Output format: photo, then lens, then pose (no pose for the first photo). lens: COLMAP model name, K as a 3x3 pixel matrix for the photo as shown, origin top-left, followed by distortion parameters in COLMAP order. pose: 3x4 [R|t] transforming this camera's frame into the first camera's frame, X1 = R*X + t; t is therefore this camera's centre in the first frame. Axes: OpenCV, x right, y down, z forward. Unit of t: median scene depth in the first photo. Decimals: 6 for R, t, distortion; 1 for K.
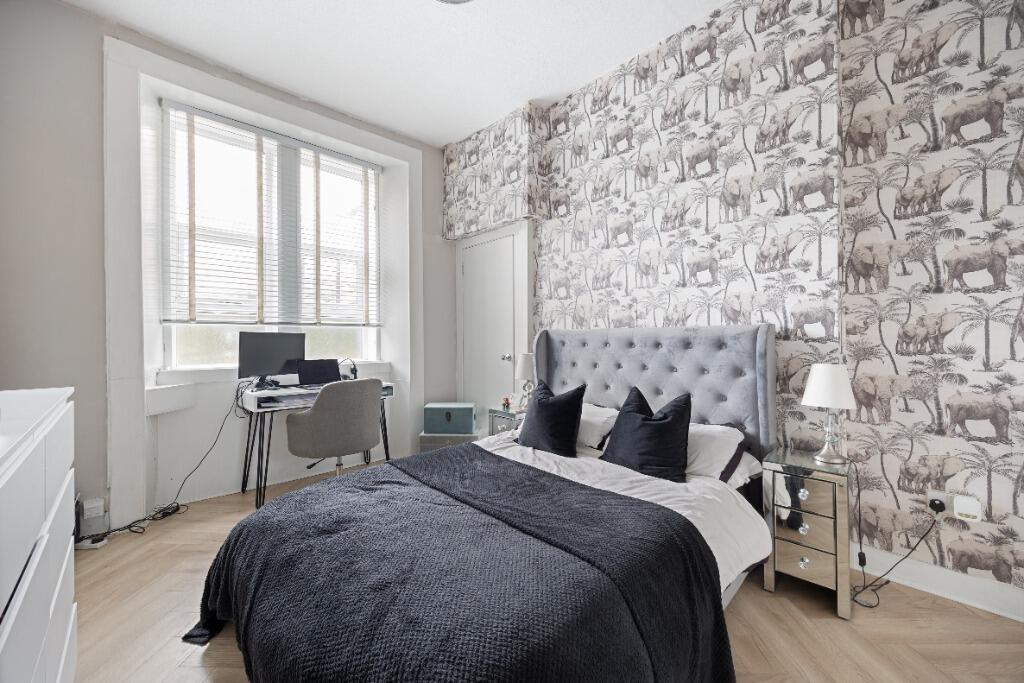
lens RADIAL K [[395.4, 0, 512.0], [0, 395.4, 341.5], [0, 0, 1]] dist [-0.000346, -0.000012]
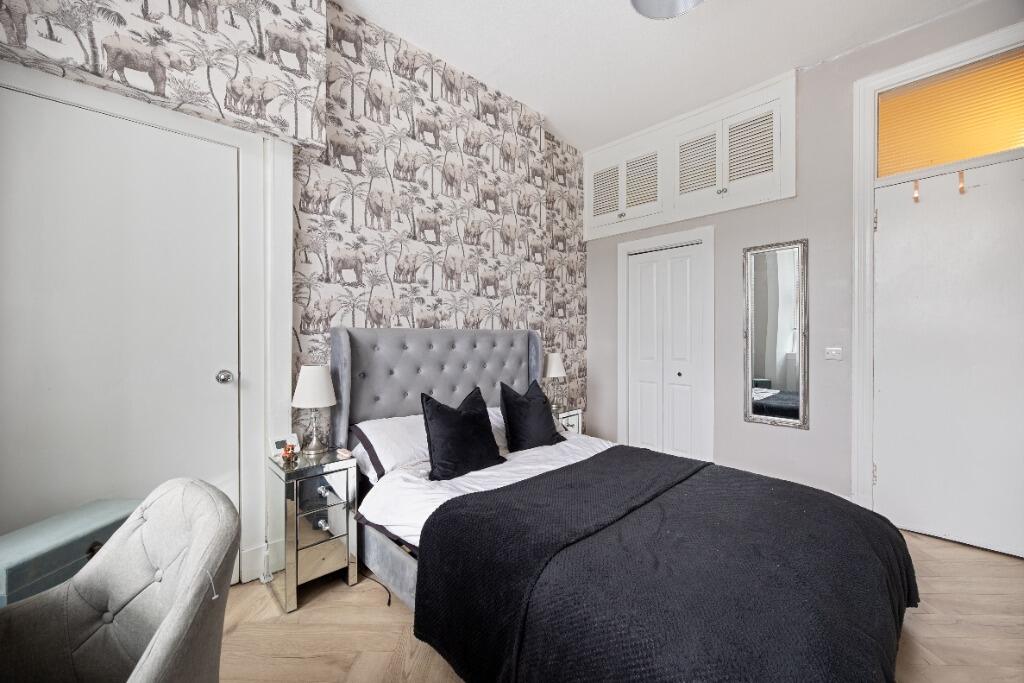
lens RADIAL K [[404.3, 0, 513.0], [0, 404.3, 335.6], [0, 0, 1]] dist [0.001059, 0.000085]
pose [[-0.003121, 0.002069, 0.999993, -0.669710], [0.007873, 0.999967, -0.002045, -0.013154], [-0.999964, 0.007867, -0.003137, 0.768824]]
